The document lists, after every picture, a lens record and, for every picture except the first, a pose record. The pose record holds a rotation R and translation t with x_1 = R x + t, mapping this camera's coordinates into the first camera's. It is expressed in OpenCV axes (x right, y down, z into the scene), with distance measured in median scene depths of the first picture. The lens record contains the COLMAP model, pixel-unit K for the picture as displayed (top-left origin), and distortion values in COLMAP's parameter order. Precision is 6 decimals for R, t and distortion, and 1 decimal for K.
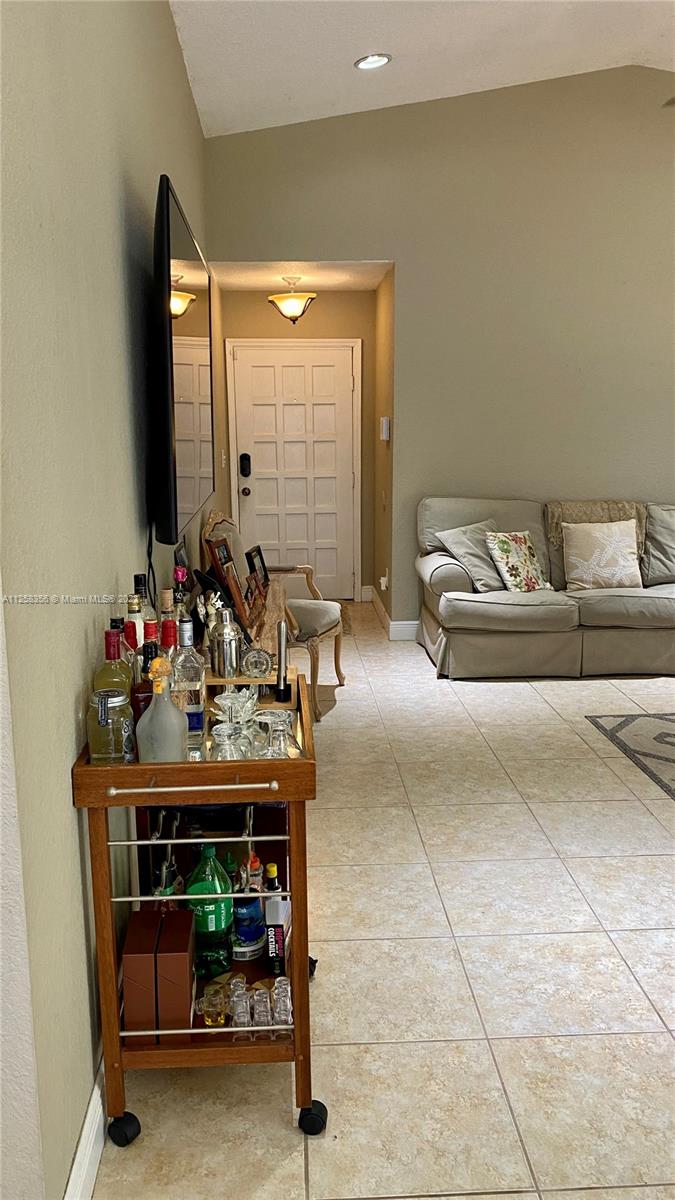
lens RADIAL K [[913.2, 0, 333.6], [0, 913.2, 611.9], [0, 0, 1]] dist [0.014609, -0.017626]
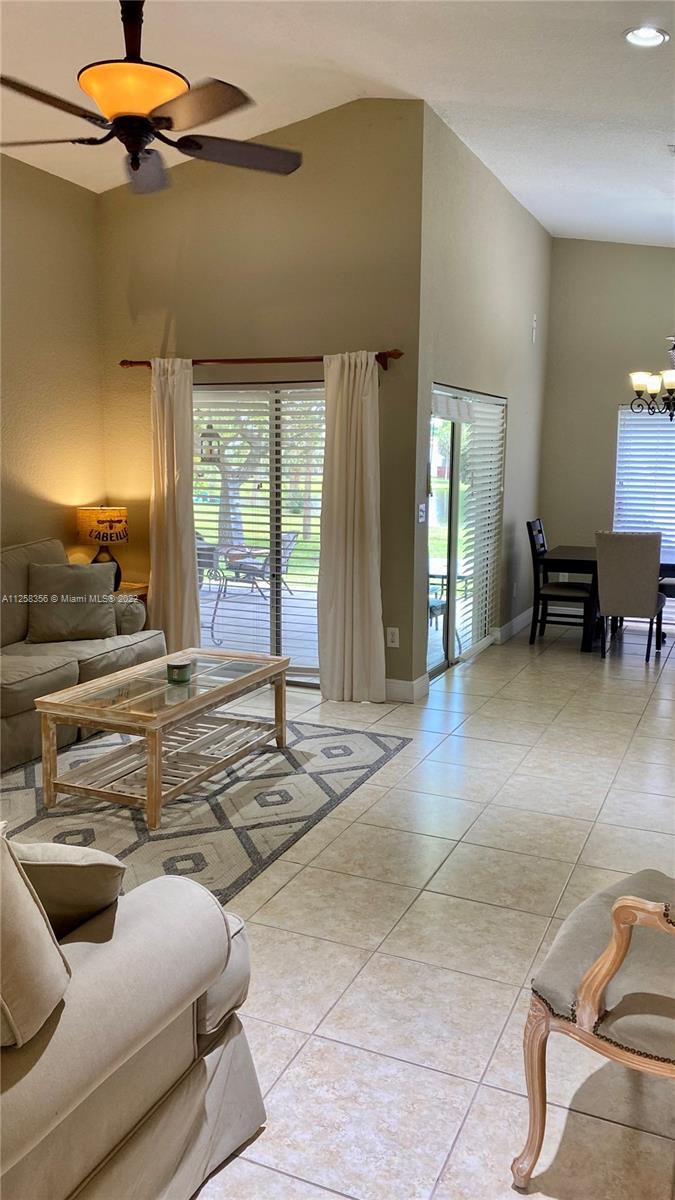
lens RADIAL K [[888.9, 0, 331.7], [0, 888.9, 576.1], [0, 0, 1]] dist [0.076810, -0.076513]
pose [[-0.882019, -0.060572, 0.467305, -0.120721], [0.095343, 0.948251, 0.302868, -0.411275], [-0.461468, 0.311690, -0.830600, 1.908928]]
